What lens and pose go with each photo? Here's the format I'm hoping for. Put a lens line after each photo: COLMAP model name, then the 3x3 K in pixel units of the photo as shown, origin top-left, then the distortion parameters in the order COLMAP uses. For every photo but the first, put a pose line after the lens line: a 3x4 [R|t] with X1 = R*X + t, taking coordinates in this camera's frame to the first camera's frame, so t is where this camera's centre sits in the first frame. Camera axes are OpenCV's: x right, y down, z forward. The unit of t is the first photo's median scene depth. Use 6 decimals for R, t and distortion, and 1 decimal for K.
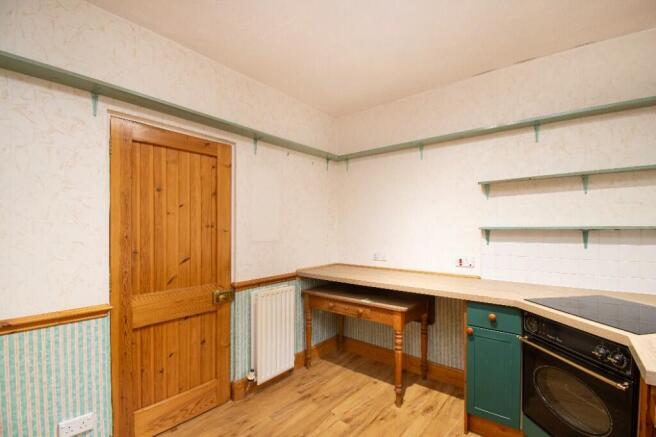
lens RADIAL K [[296.1, 0, 335.0], [0, 296.1, 230.8], [0, 0, 1]] dist [-0.000074, -0.000724]
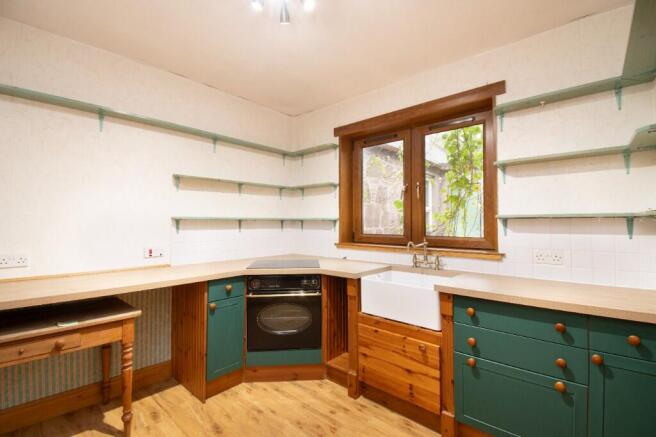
lens RADIAL K [[298.3, 0, 336.9], [0, 298.3, 216.3], [0, 0, 1]] dist [0.002079, -0.000312]
pose [[0.036966, 0.019120, 0.999134, -0.589421], [0.003557, 0.999808, -0.019265, 0.009386], [-0.999310, 0.004266, 0.036891, 0.400352]]
